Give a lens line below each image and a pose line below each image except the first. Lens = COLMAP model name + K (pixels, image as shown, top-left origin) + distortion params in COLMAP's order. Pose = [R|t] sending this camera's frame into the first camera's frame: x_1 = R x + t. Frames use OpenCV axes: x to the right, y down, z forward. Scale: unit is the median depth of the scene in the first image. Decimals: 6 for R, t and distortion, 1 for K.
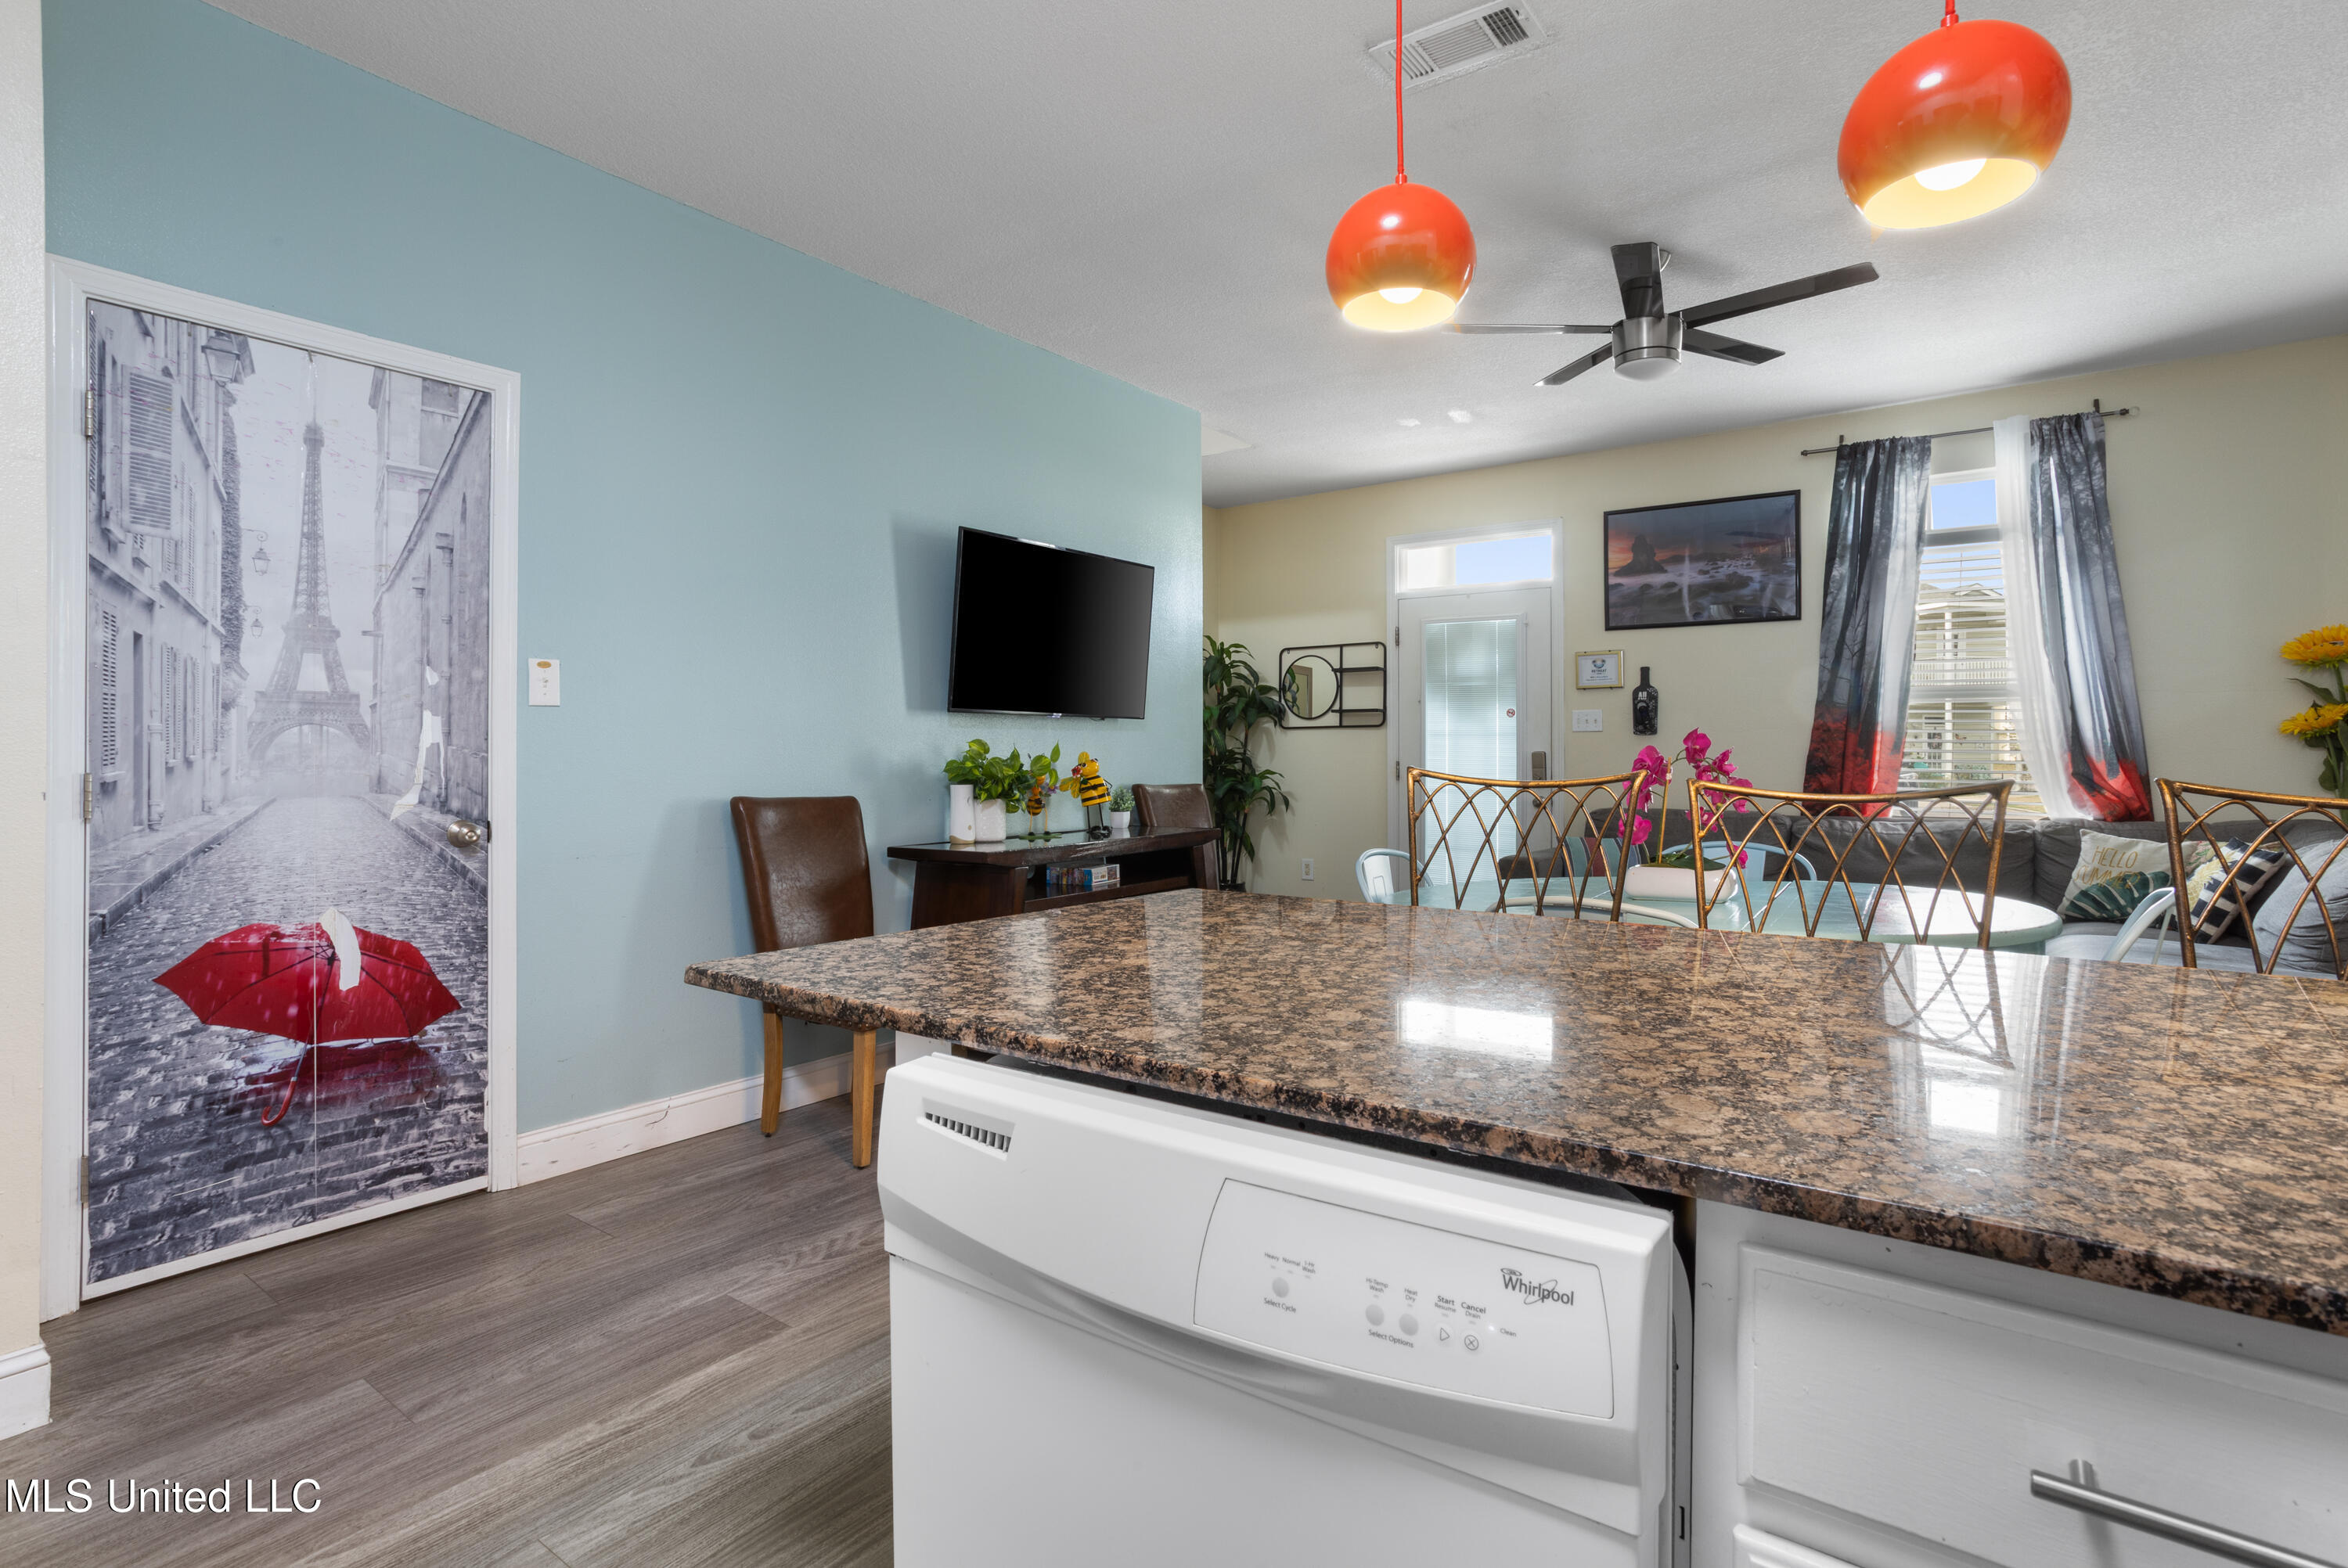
lens RADIAL K [[1144.1, 0, 1182.0], [0, 1144.1, 747.2], [0, 0, 1]] dist [-0.019444, 0.015205]
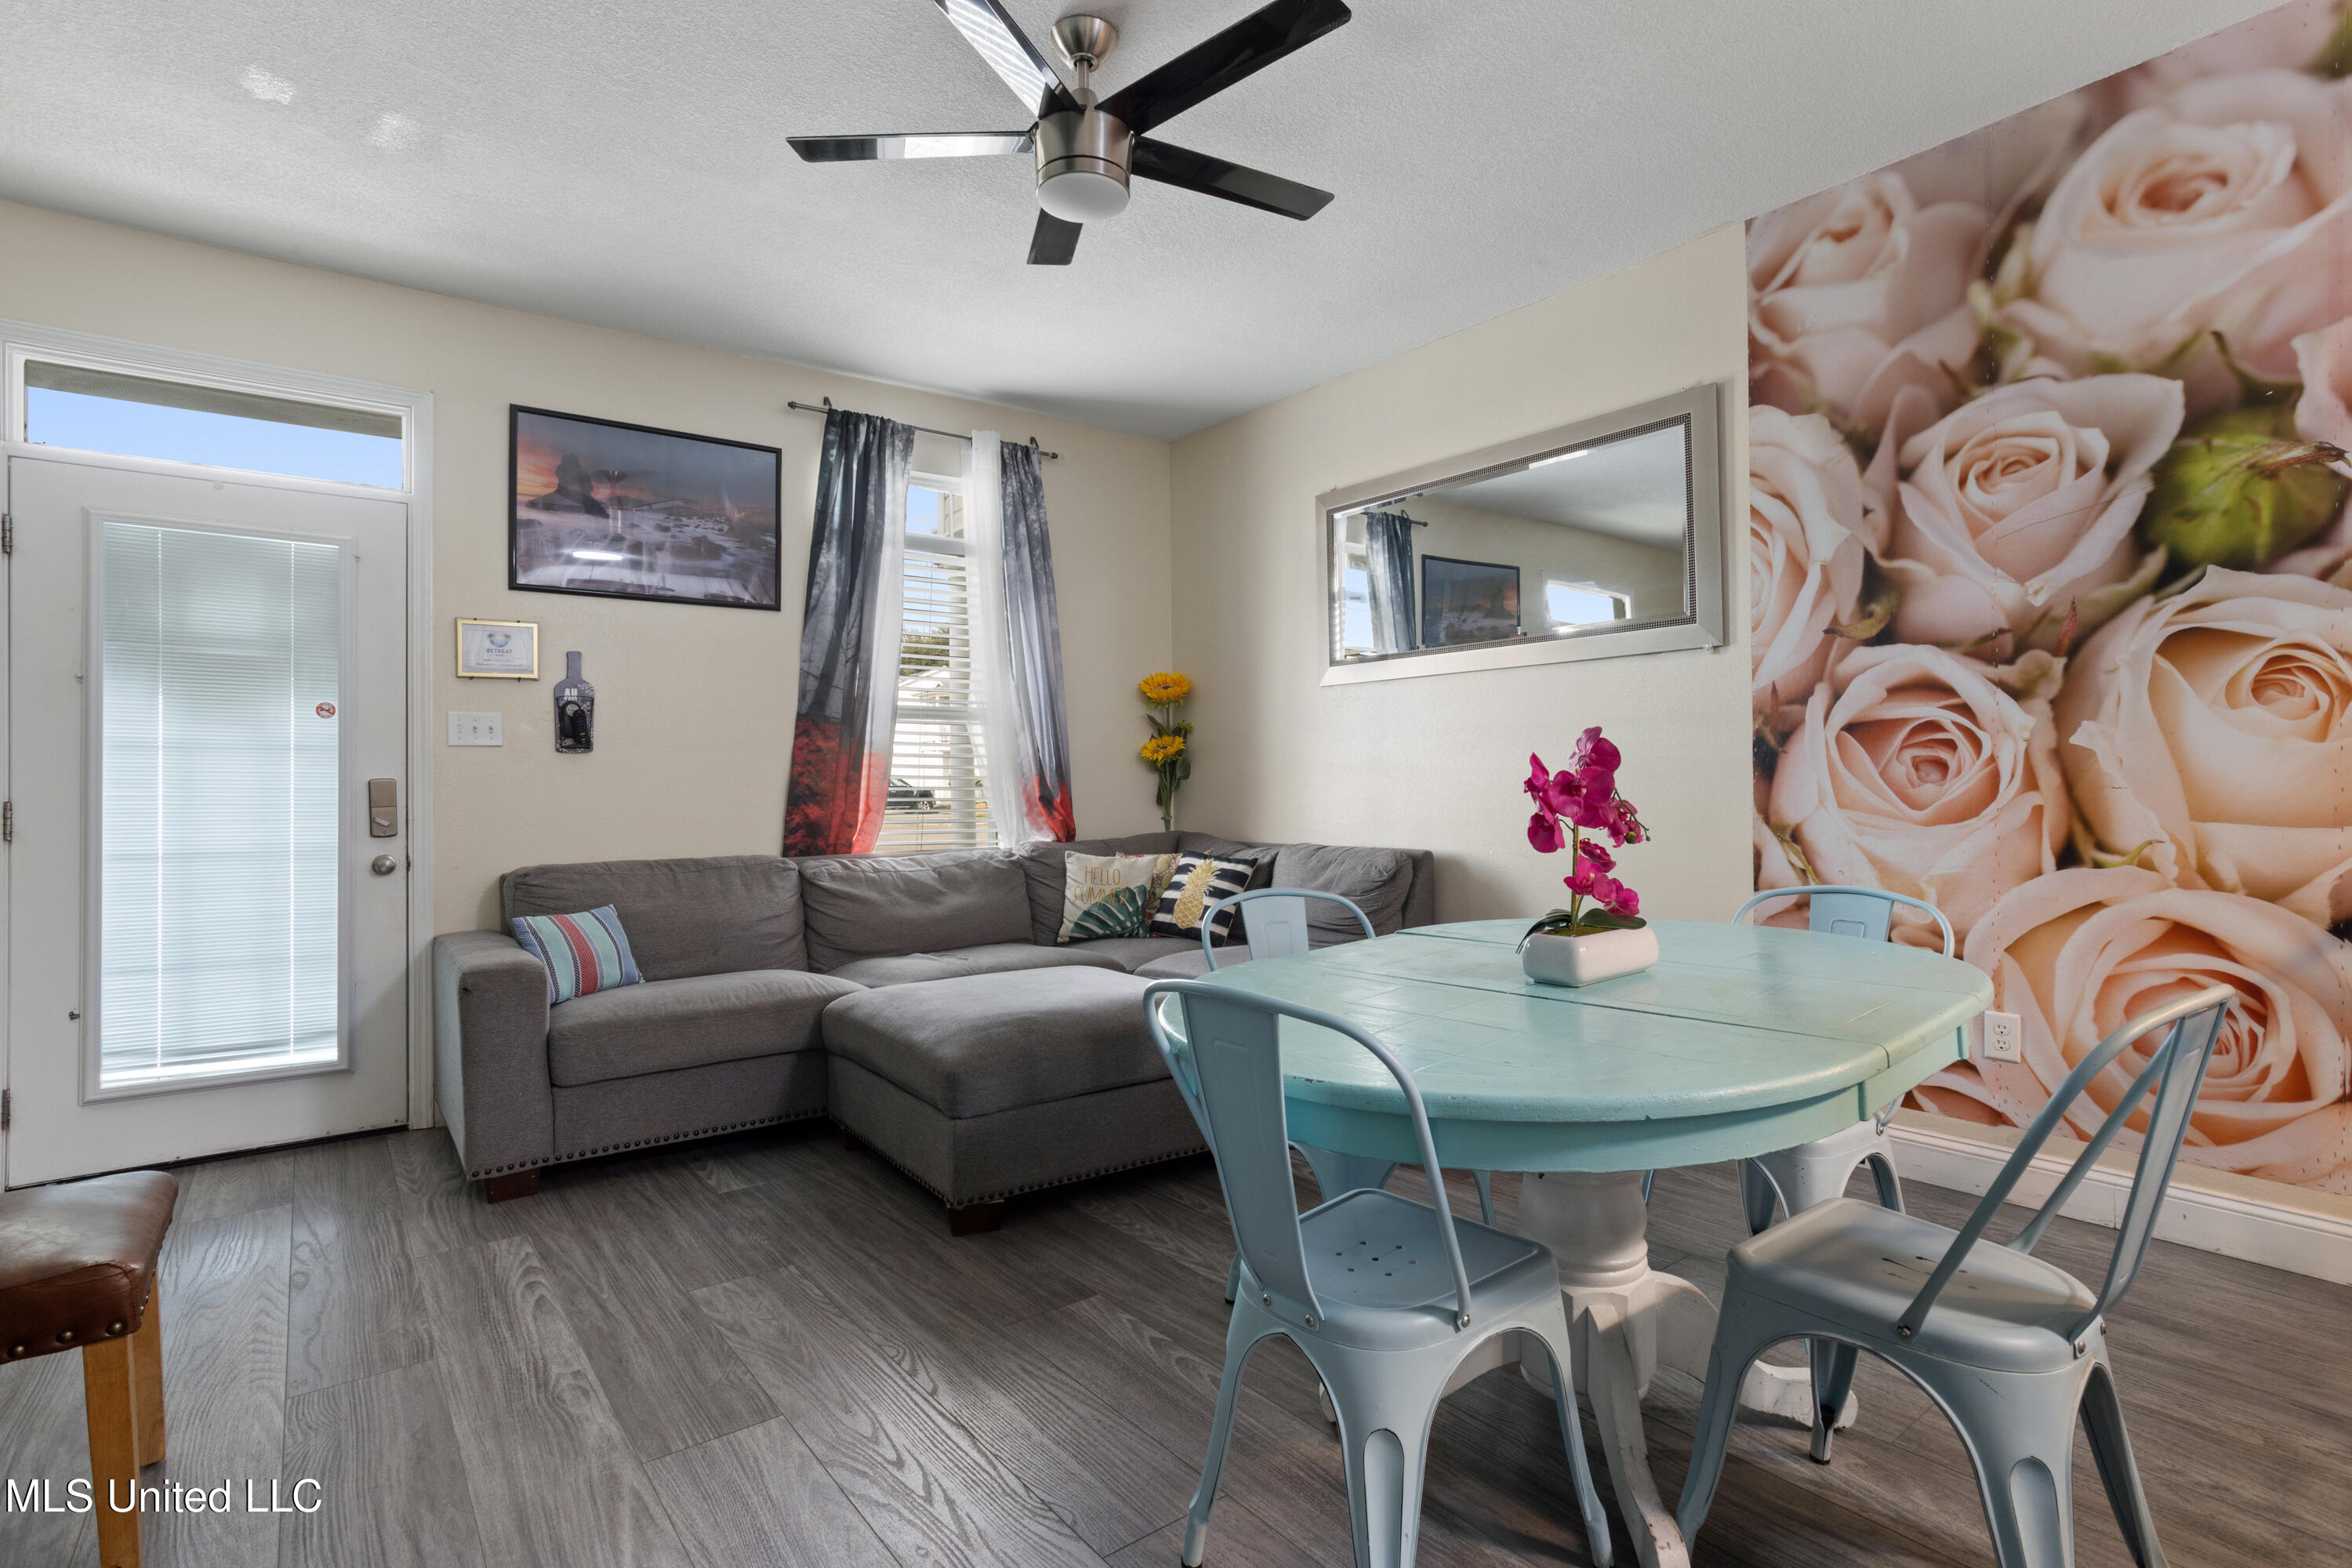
lens RADIAL K [[1146.3, 0, 1173.8], [0, 1146.3, 764.2], [0, 0, 1]] dist [-0.019444, 0.015205]
pose [[0.306159, 0.004989, 0.951967, -0.140876], [0.000389, 0.999986, -0.005366, -0.000527], [-0.951980, 0.002014, 0.306153, 0.510917]]
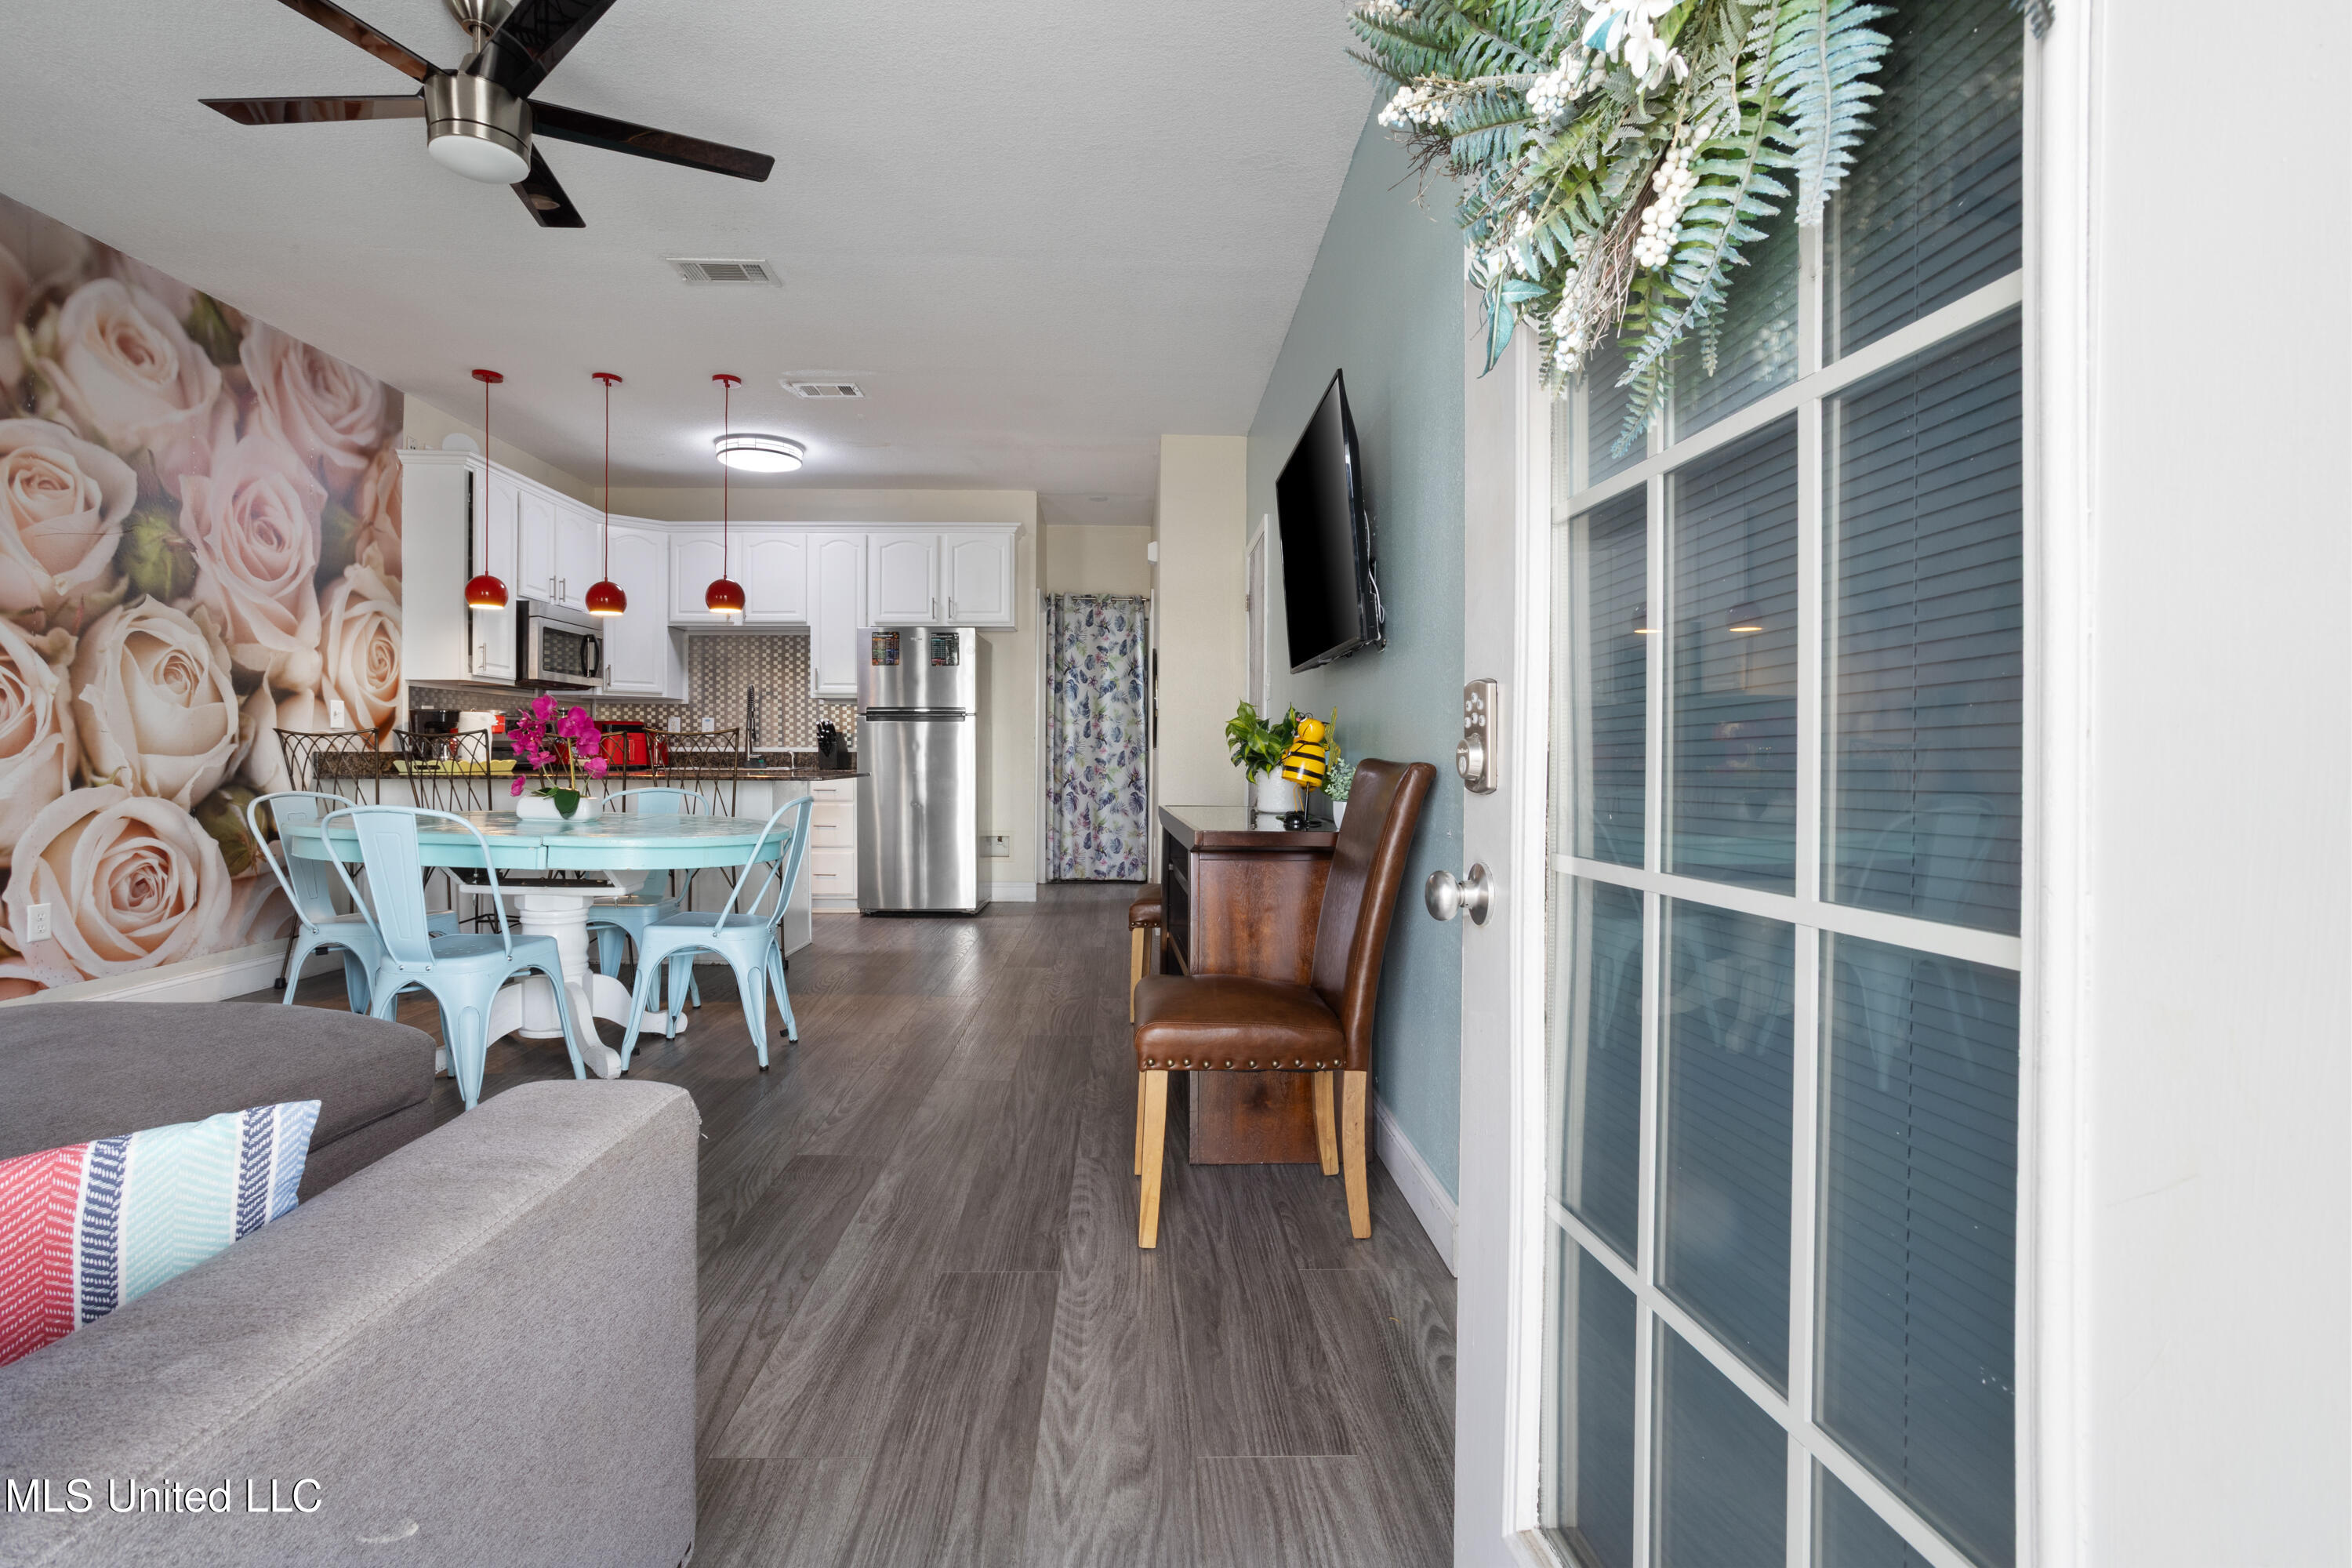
lens RADIAL K [[1146.3, 0, 1161.9], [0, 1146.3, 786.8], [0, 0, 1]] dist [-0.019444, 0.015205]
pose [[-0.807662, 0.008330, -0.589587, 0.386427], [0.000480, 0.999909, 0.013470, 0.036235], [0.589646, 0.010596, -0.807592, 1.327710]]
